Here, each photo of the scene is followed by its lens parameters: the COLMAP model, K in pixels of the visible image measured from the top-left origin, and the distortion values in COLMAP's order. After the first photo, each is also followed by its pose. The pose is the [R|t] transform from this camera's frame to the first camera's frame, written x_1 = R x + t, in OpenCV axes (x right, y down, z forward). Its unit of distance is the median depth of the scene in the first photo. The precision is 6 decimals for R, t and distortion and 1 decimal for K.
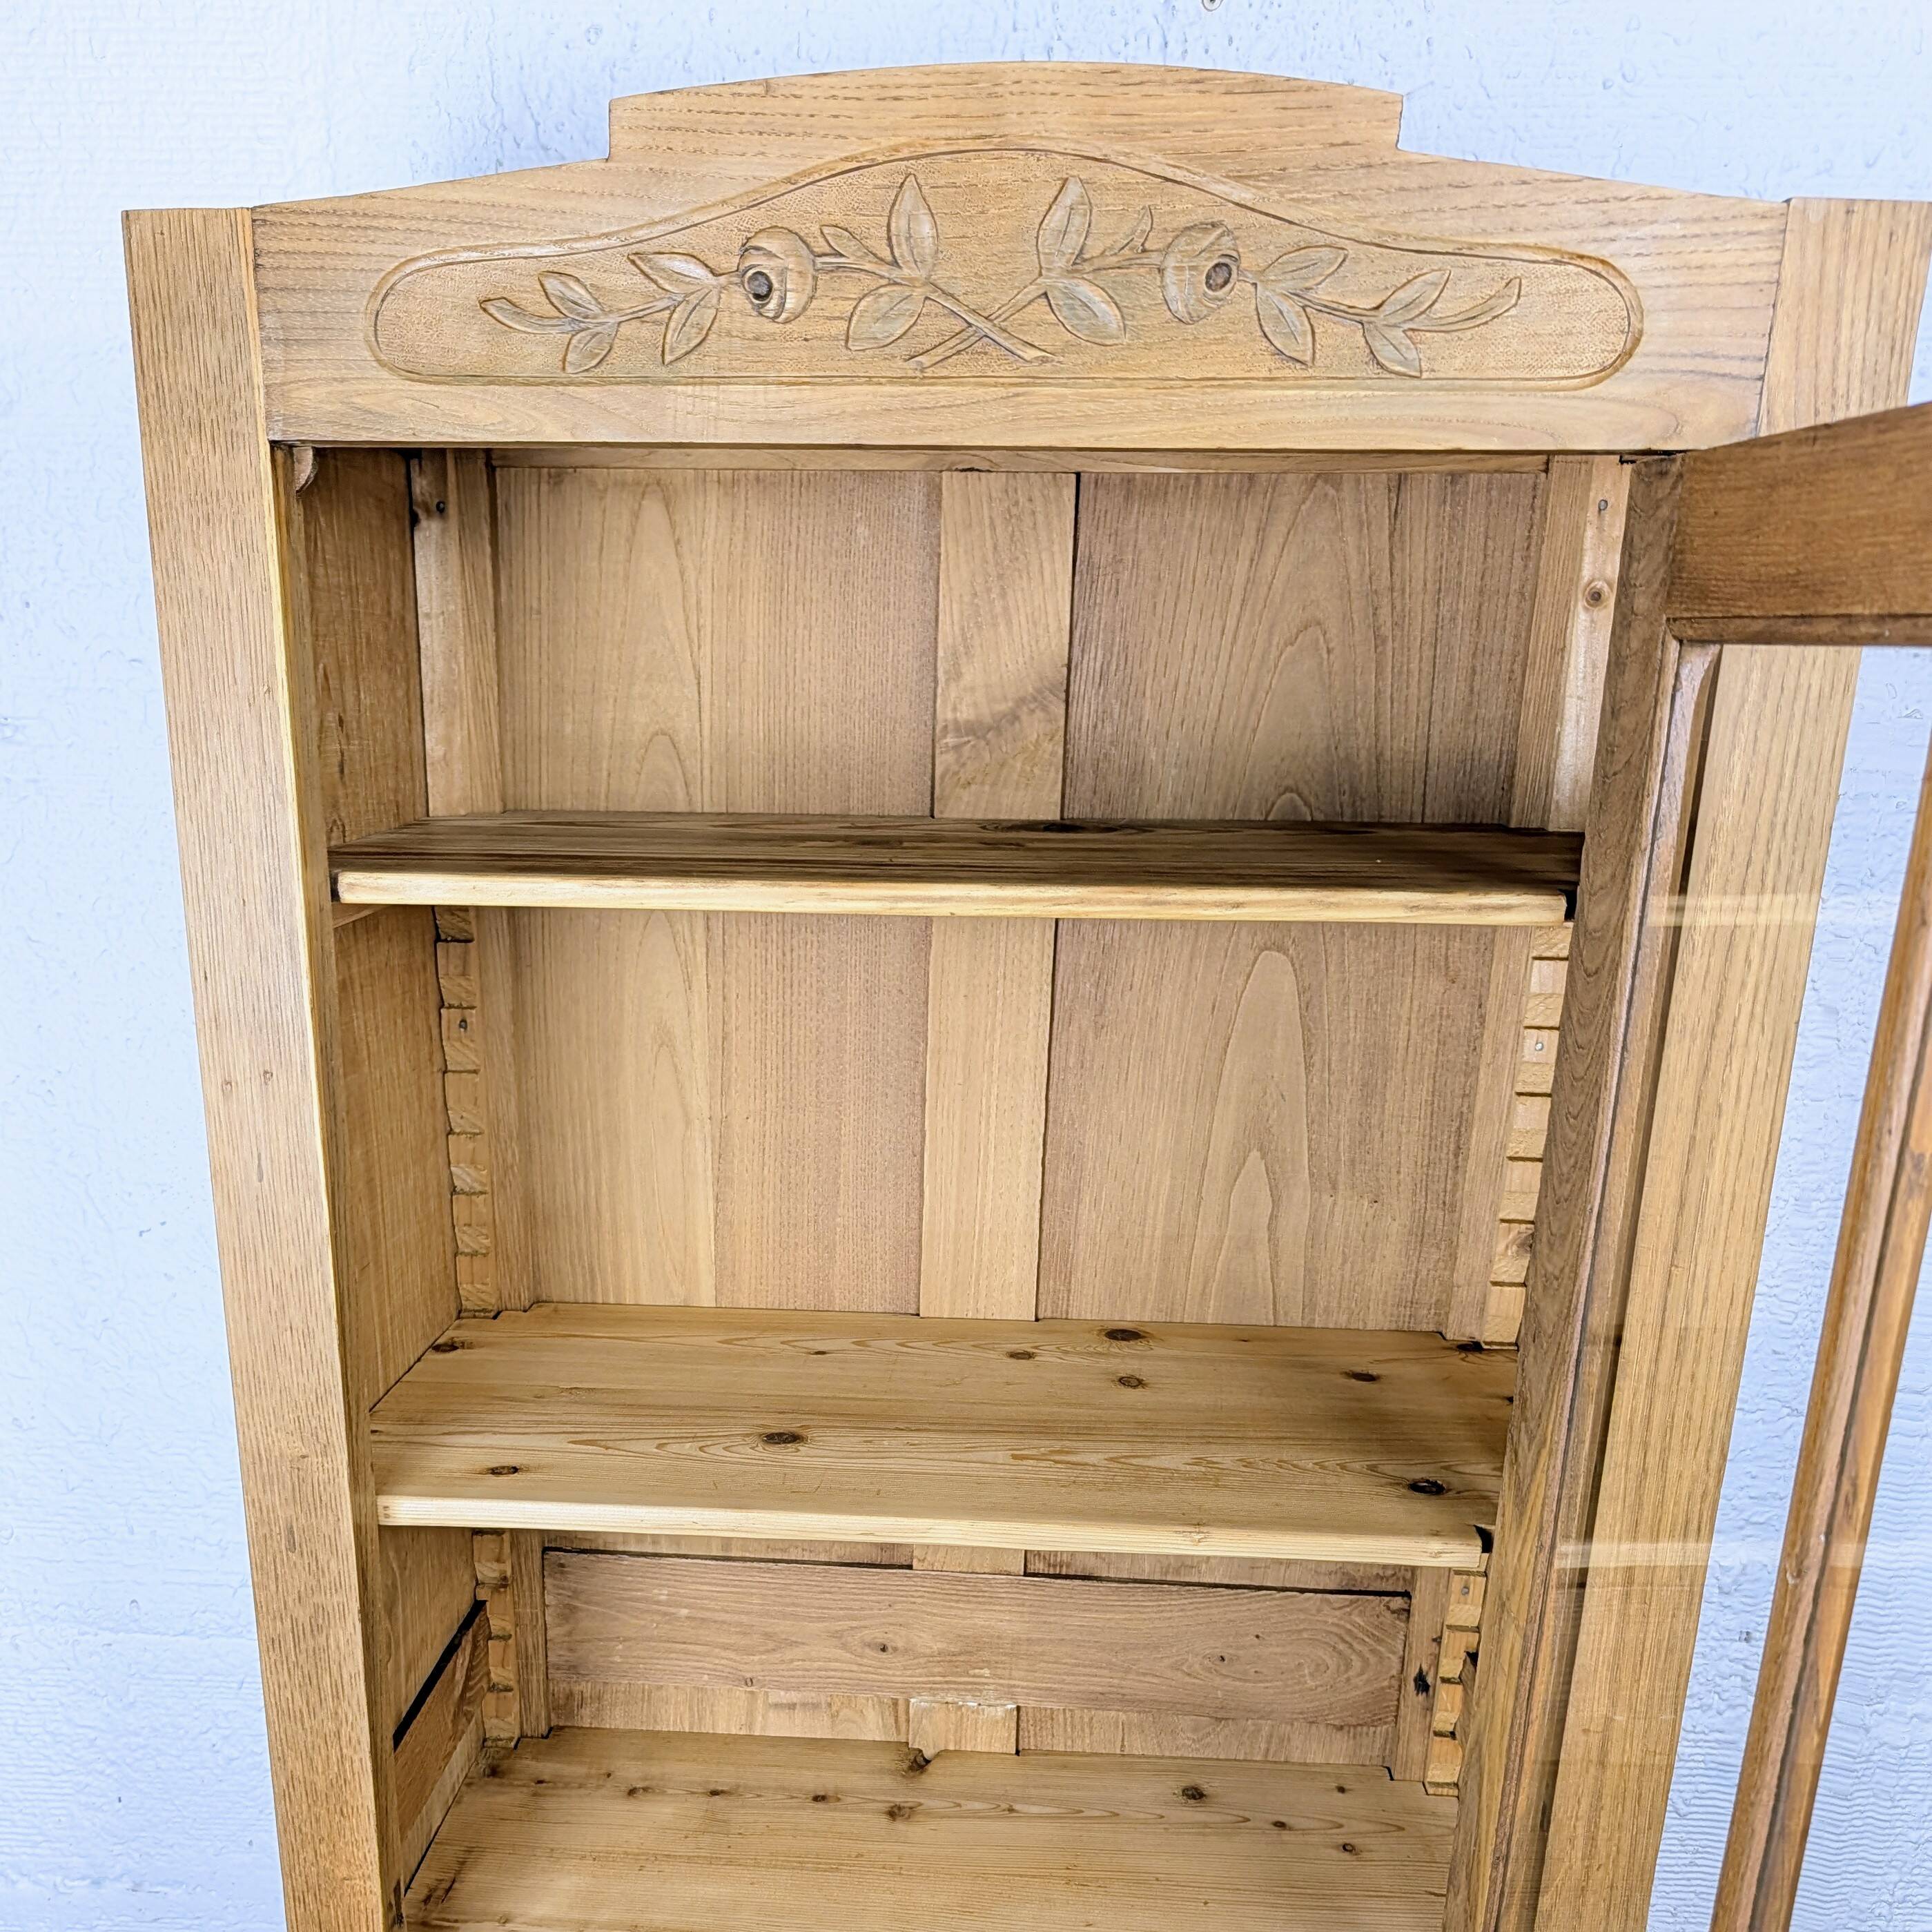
lens RADIAL K [[2062.7, 0, 859.3], [0, 2062.7, 1405.9], [0, 0, 1]] dist [0.015611, -0.019015]
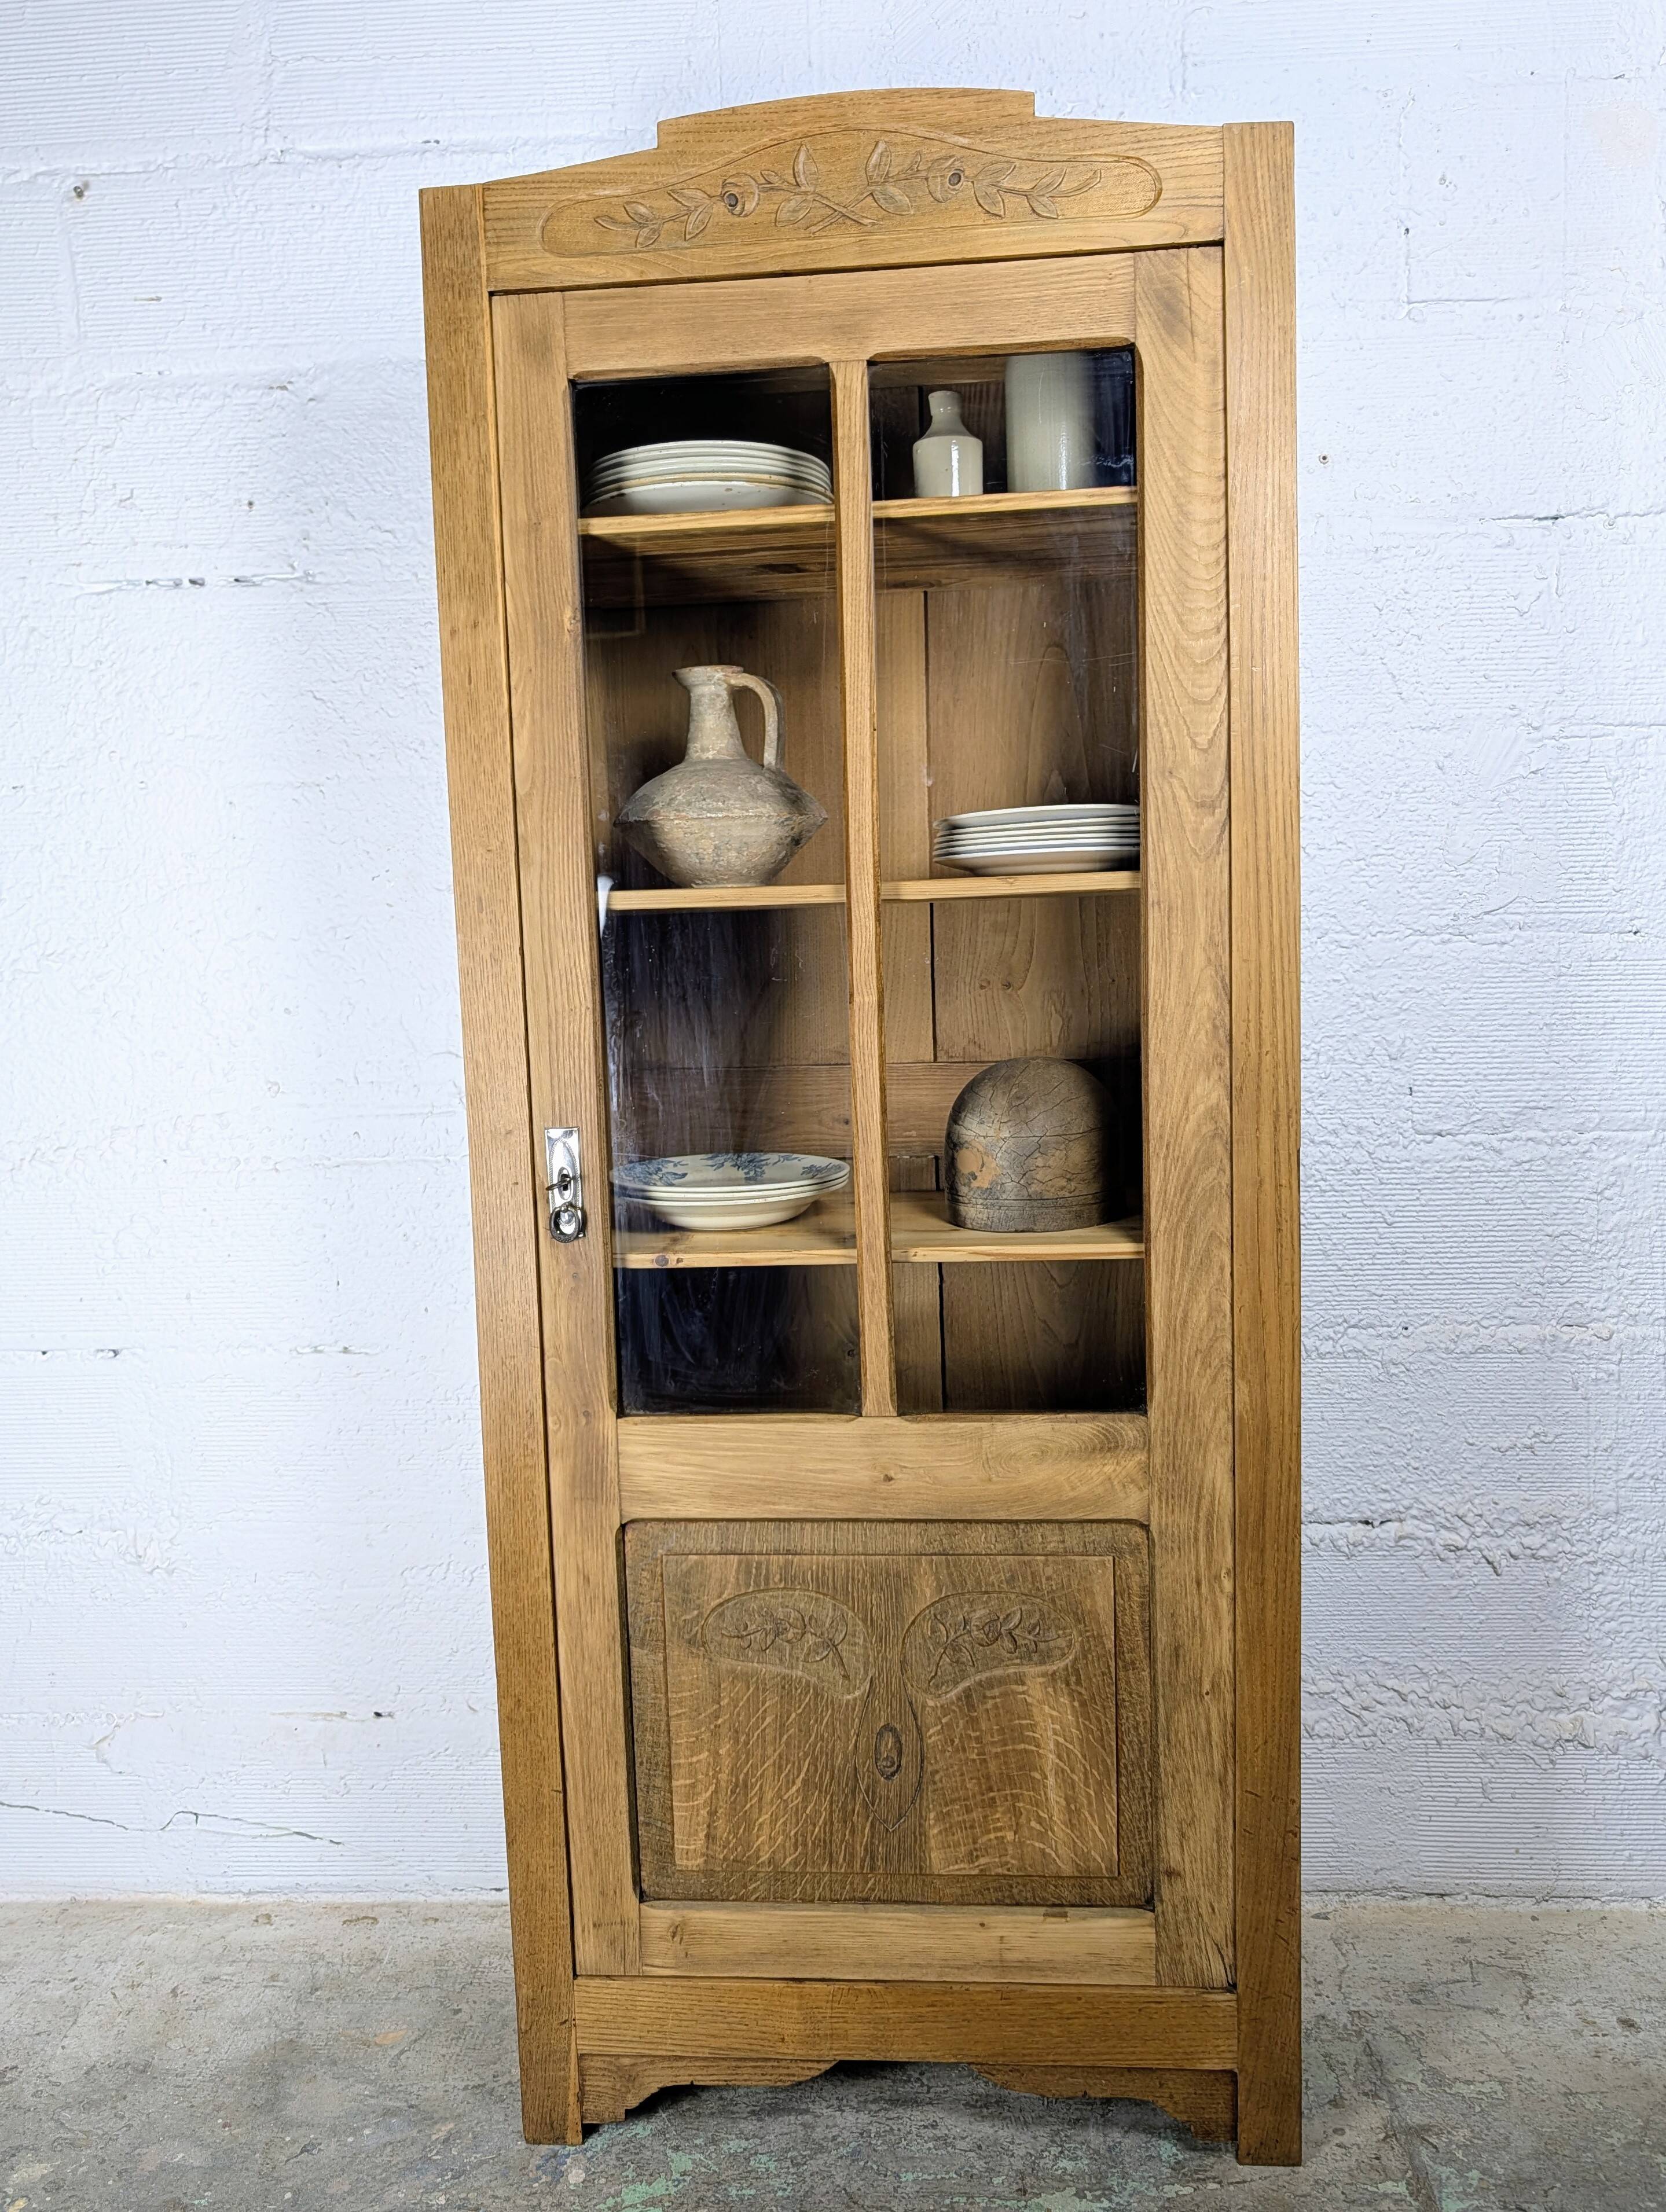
lens RADIAL K [[1730.2, 0, 855.0], [0, 1730.2, 1112.6], [0, 0, 1]] dist [0.003900, 0.005559]
pose [[0.999045, -0.043143, -0.006889, 0.046261], [0.039955, 0.966007, -0.255408, 0.771237], [0.017674, 0.254889, 0.966809, -0.420547]]
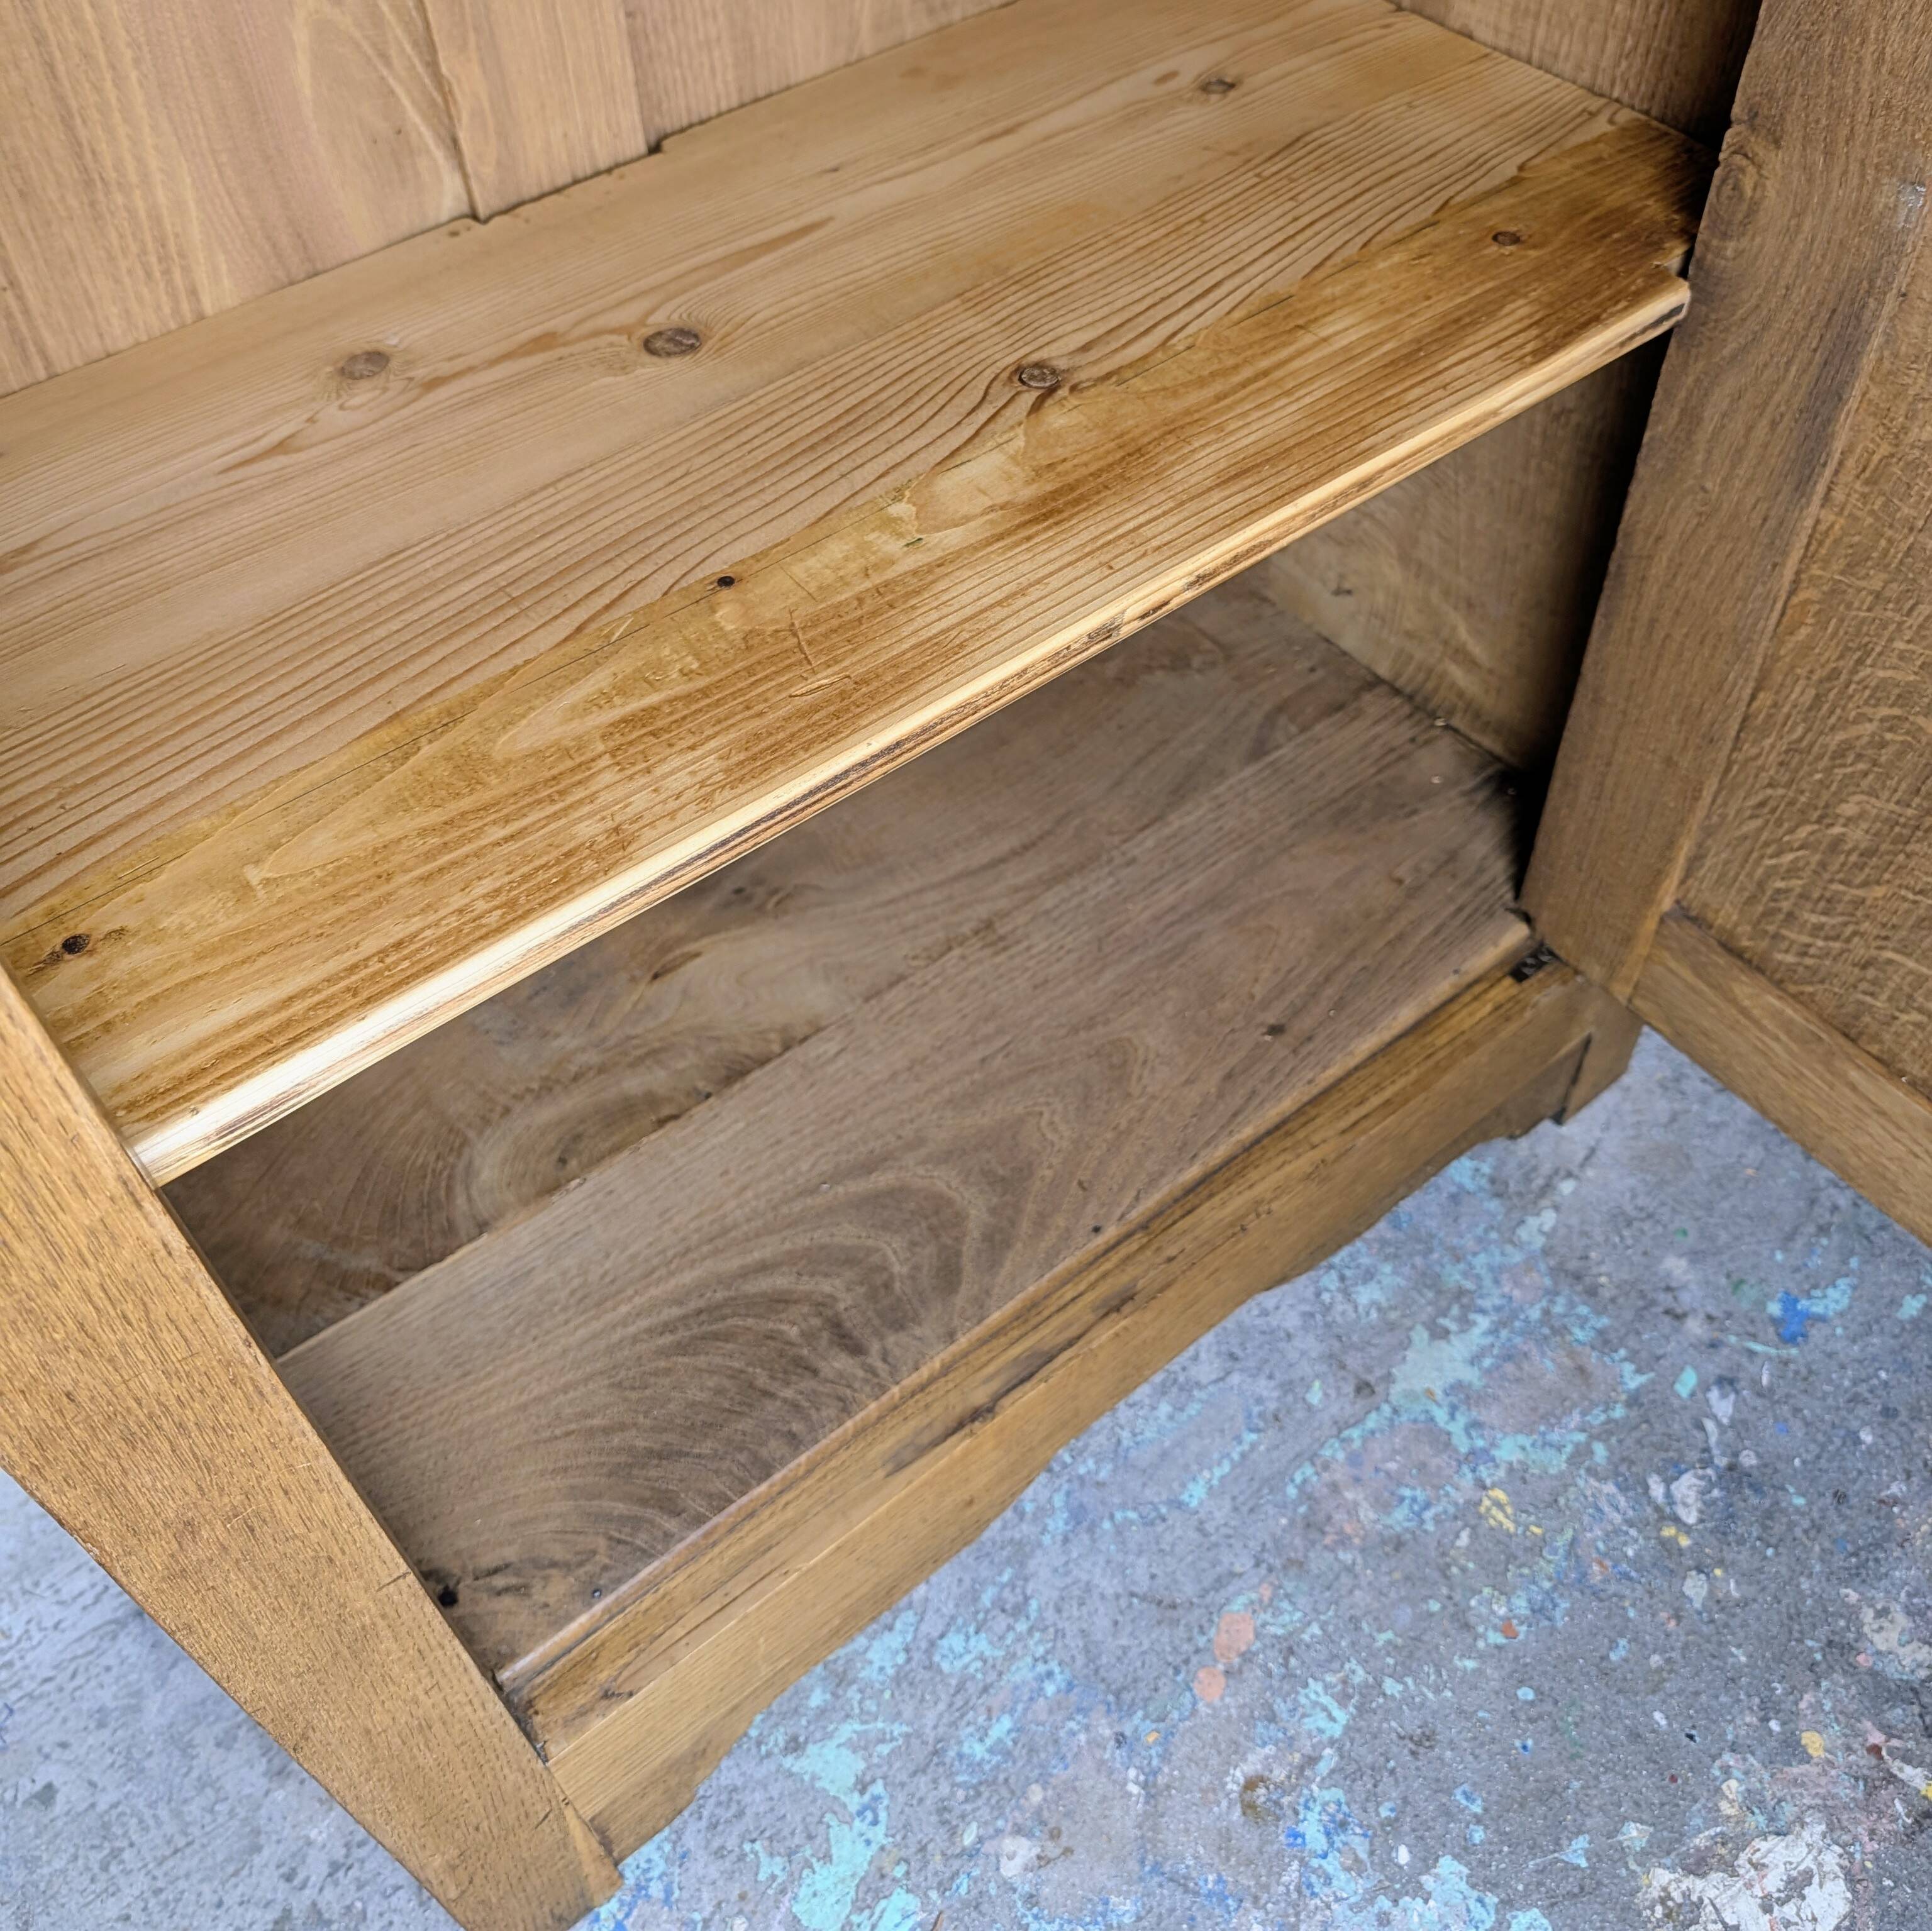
lens RADIAL K [[1907.7, 0, 1002.7], [0, 1907.7, 889.0], [0, 0, 1]] dist [0.013879, -0.026059]
pose [[0.724883, -0.536307, 0.432343, -0.333525], [0.283167, 0.804112, 0.522705, 0.512406], [-0.627982, -0.256475, 0.734751, 1.043605]]
